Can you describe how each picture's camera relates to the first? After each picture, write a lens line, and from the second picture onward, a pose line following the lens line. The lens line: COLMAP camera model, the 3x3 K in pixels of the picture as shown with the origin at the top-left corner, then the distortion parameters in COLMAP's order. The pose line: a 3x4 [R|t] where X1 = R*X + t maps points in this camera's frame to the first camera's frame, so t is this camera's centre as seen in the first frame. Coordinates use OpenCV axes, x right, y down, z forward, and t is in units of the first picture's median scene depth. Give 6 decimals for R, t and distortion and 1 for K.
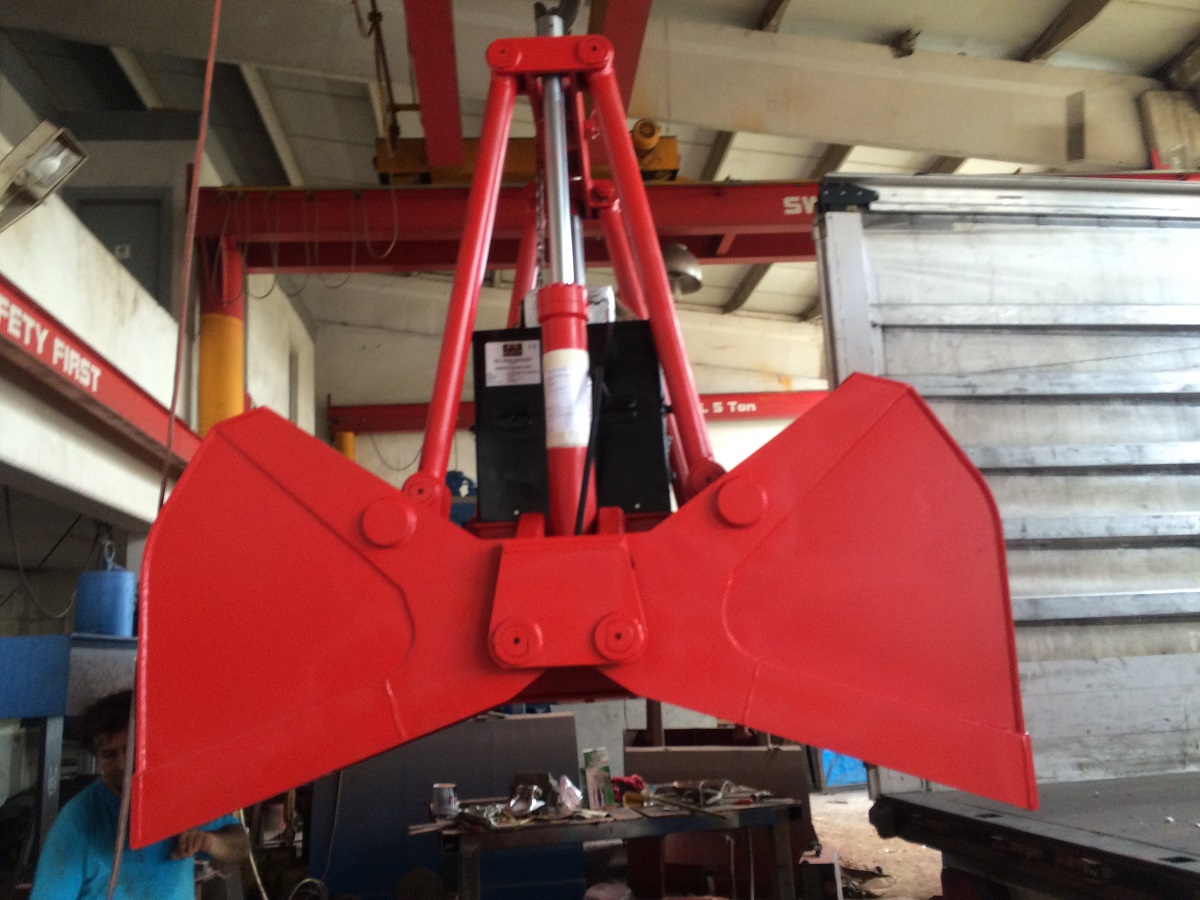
lens RADIAL K [[1033.4, 0, 601.8], [0, 1033.4, 451.9], [0, 0, 1]] dist [0.088893, -0.101015]
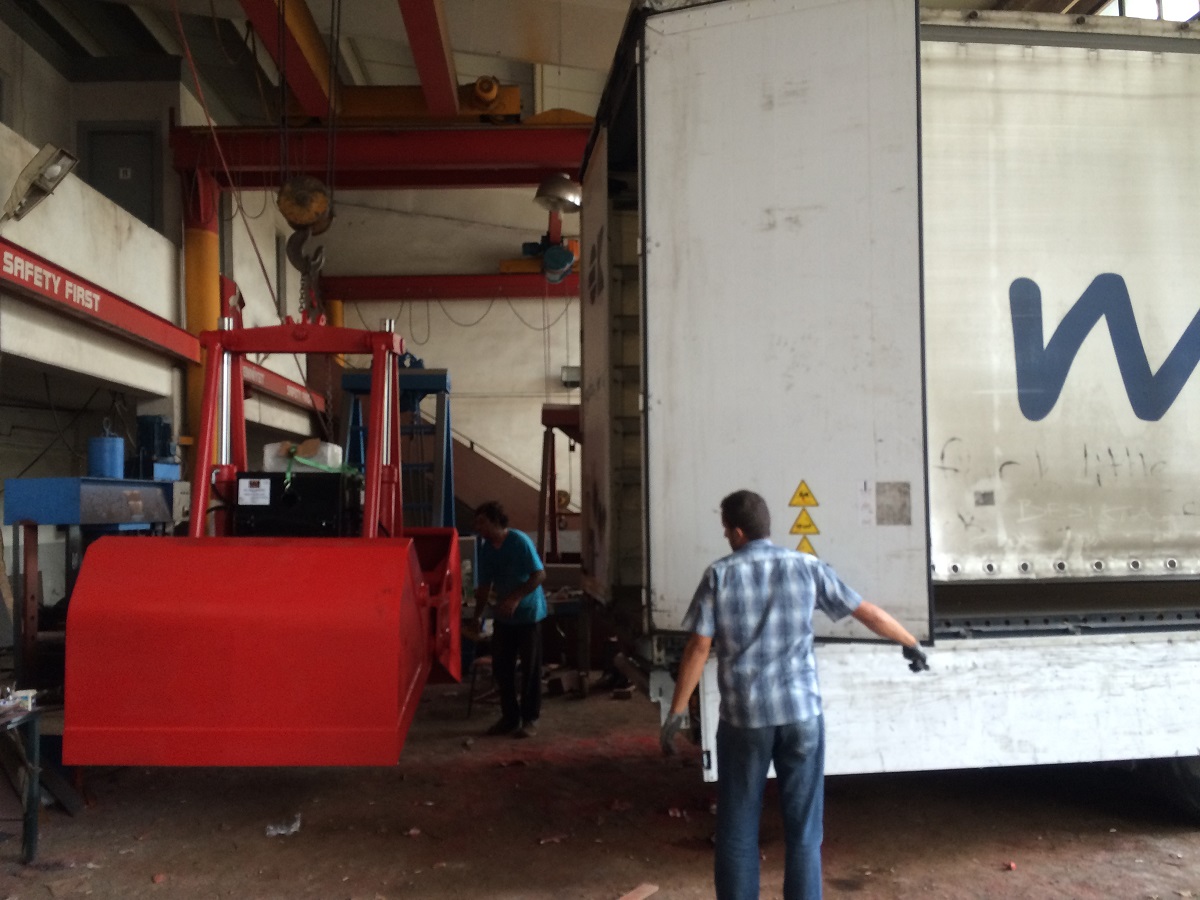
lens RADIAL K [[1033.4, 0, 598.4], [0, 1033.4, 450.3], [0, 0, 1]] dist [0.088893, -0.101015]
pose [[0.998700, 0.025285, -0.044260, 0.263808], [-0.018174, 0.987862, 0.154264, -0.095351], [0.047623, -0.153259, 0.987038, -0.409720]]
